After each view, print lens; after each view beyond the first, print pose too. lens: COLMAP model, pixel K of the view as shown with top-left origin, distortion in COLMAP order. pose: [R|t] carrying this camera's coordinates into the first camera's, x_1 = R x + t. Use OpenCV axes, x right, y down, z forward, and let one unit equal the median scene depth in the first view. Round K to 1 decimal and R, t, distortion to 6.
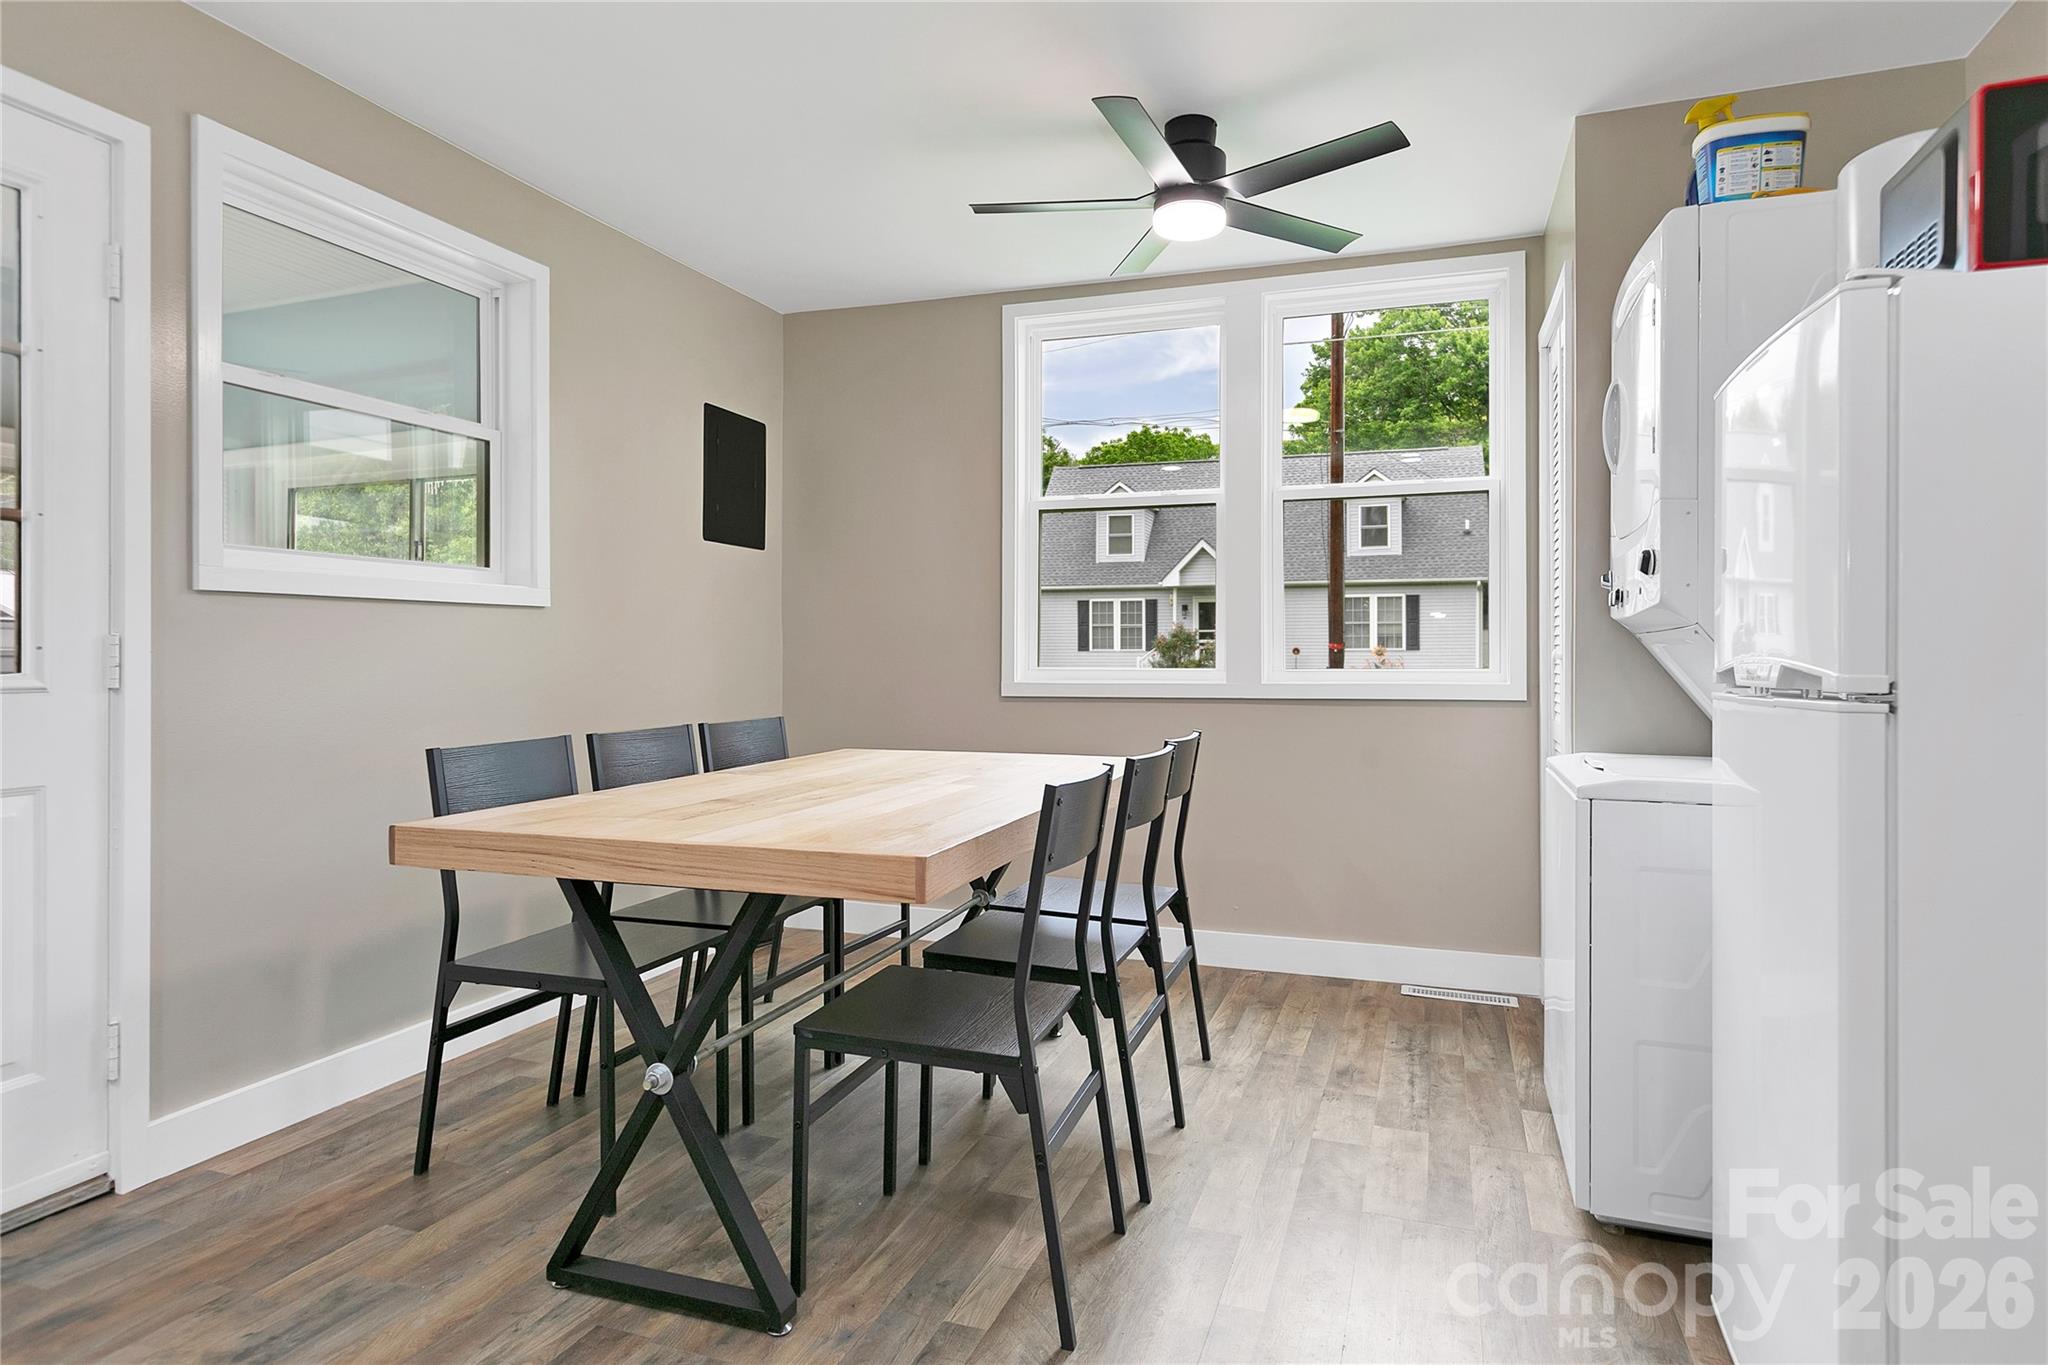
lens RADIAL K [[1145.8, 0, 1027.0], [0, 1145.8, 666.6], [0, 0, 1]] dist [0.003700, 0.000507]
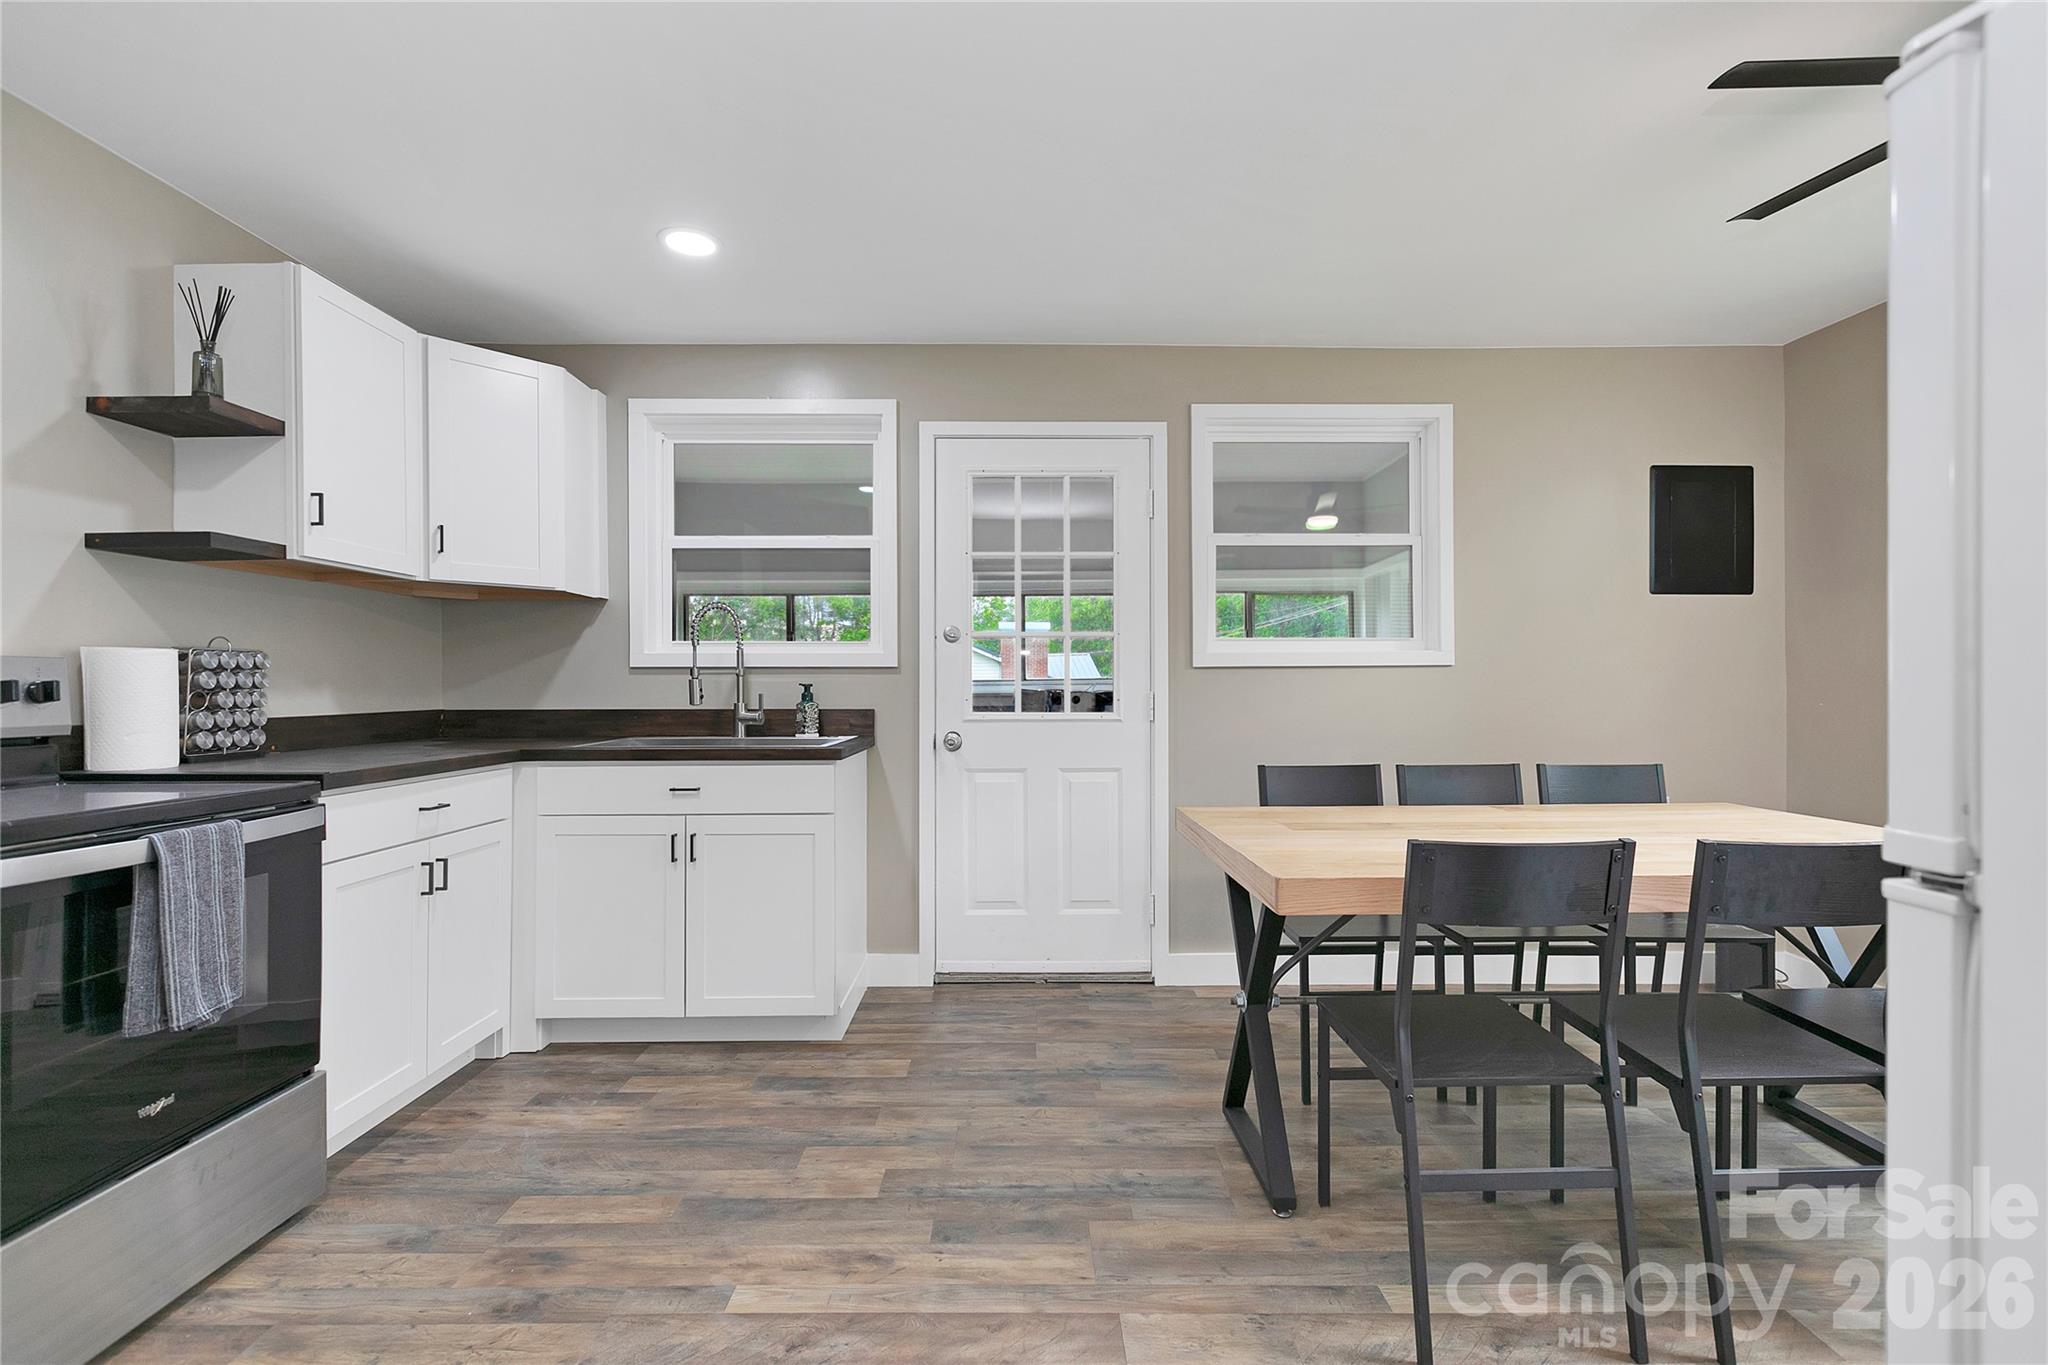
lens RADIAL K [[939.6, 0, 1056.5], [0, 939.6, 679.6], [0, 0, 1]] dist [0.007665, -0.003011]
pose [[0.349154, -0.004309, -0.937055, 0.598666], [-0.006036, 0.999958, -0.006848, -0.035635], [0.937046, 0.008047, 0.349114, 0.288449]]
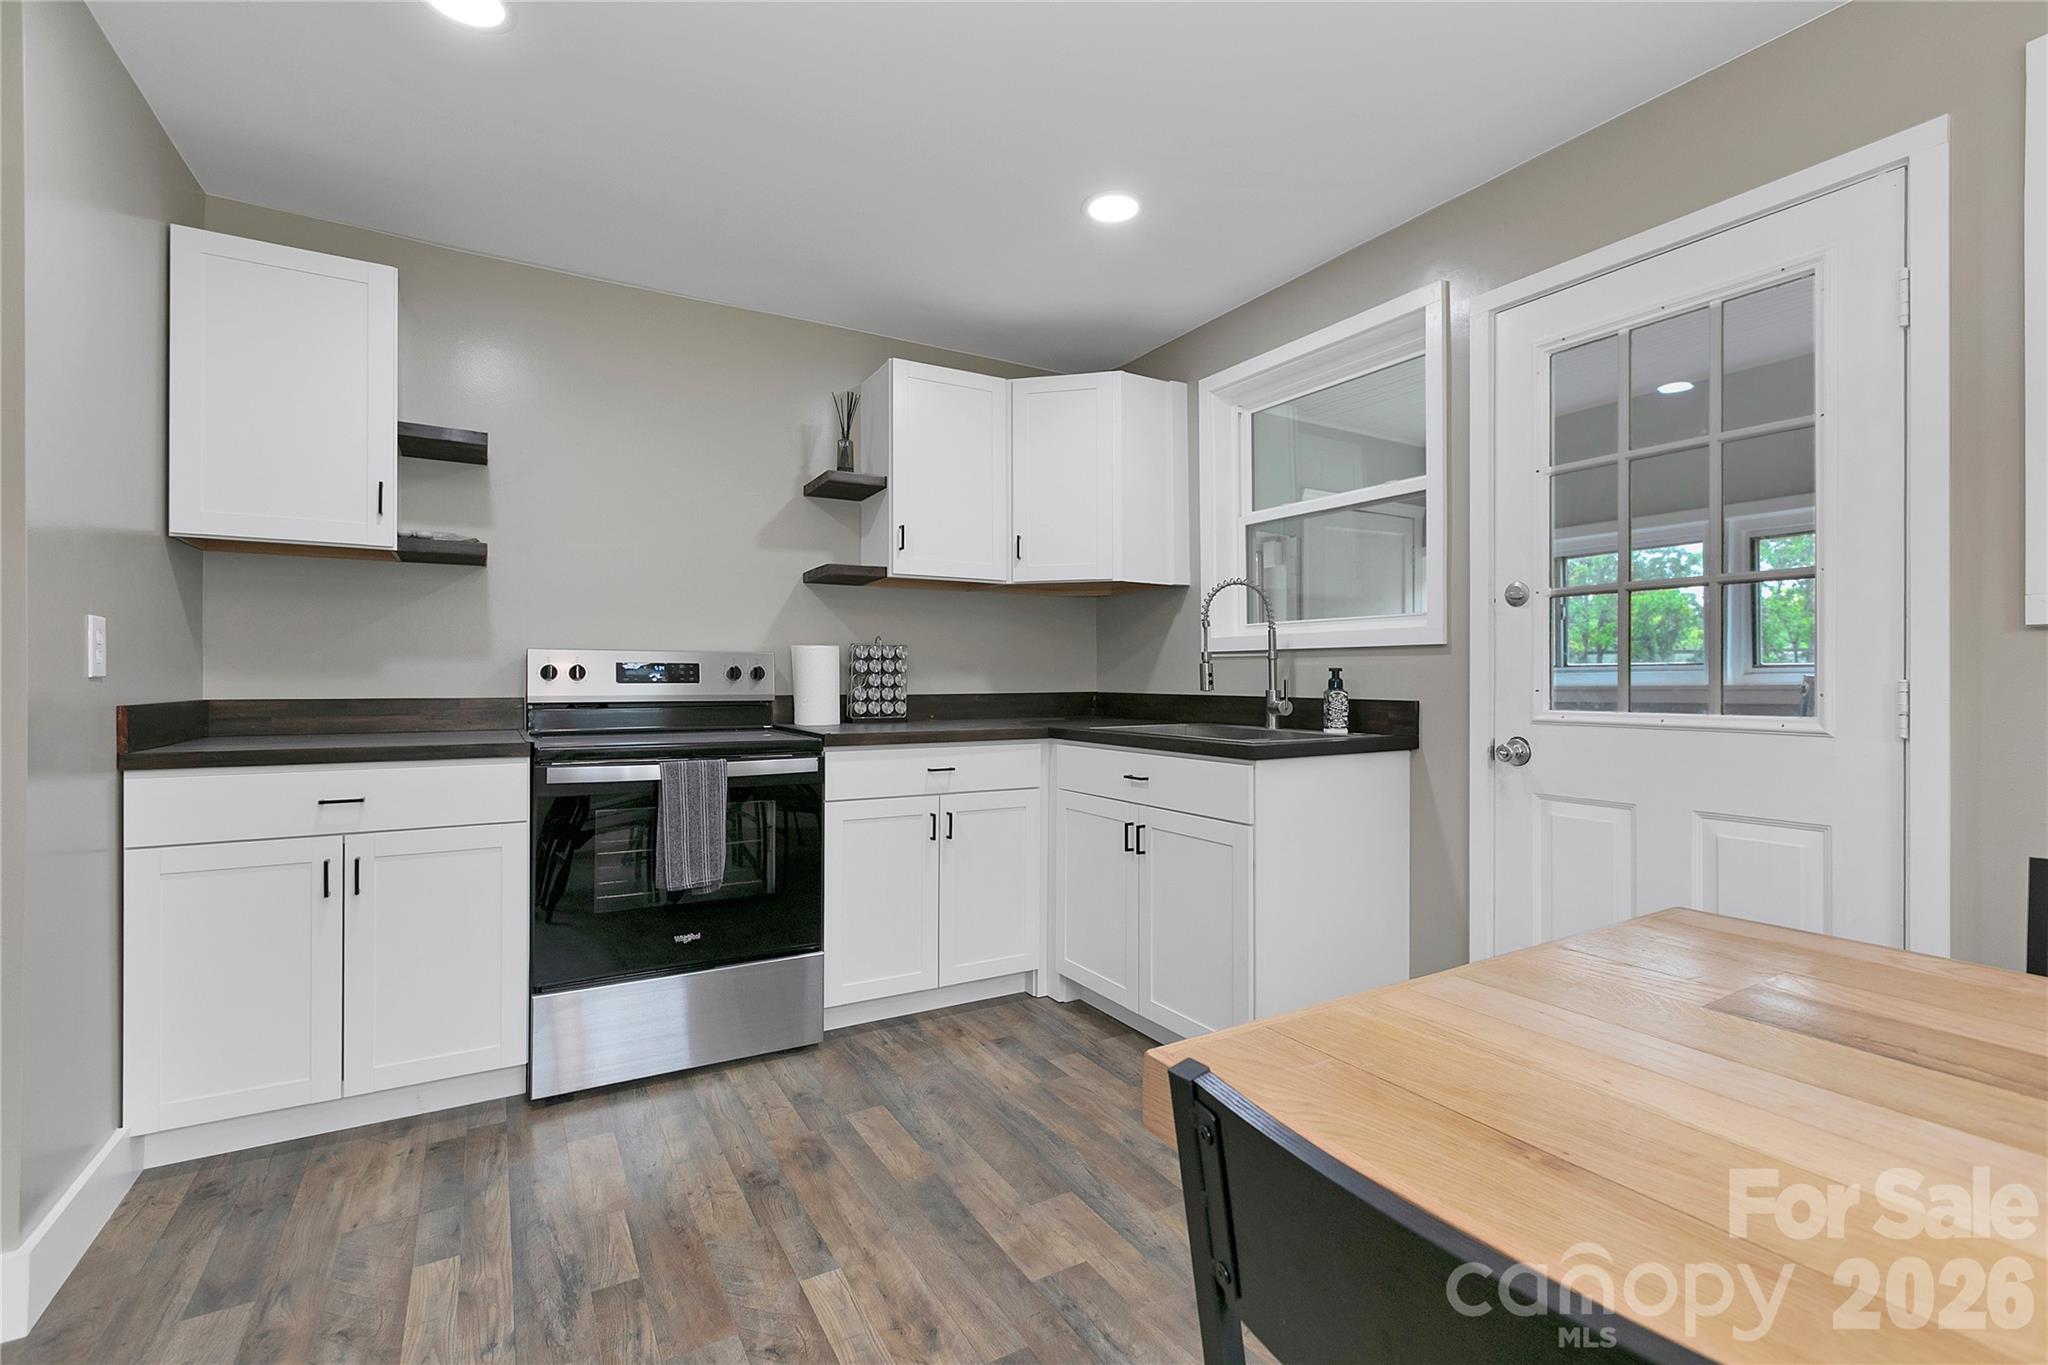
lens RADIAL K [[939.6, 0, 1030.0], [0, 939.6, 677.2], [0, 0, 1]] dist [0.007665, -0.003011]
pose [[-0.663931, 0.001148, -0.747793, 0.256400], [-0.005327, 0.999966, 0.006265, -0.030510], [0.747775, 0.008143, -0.663903, 0.930690]]
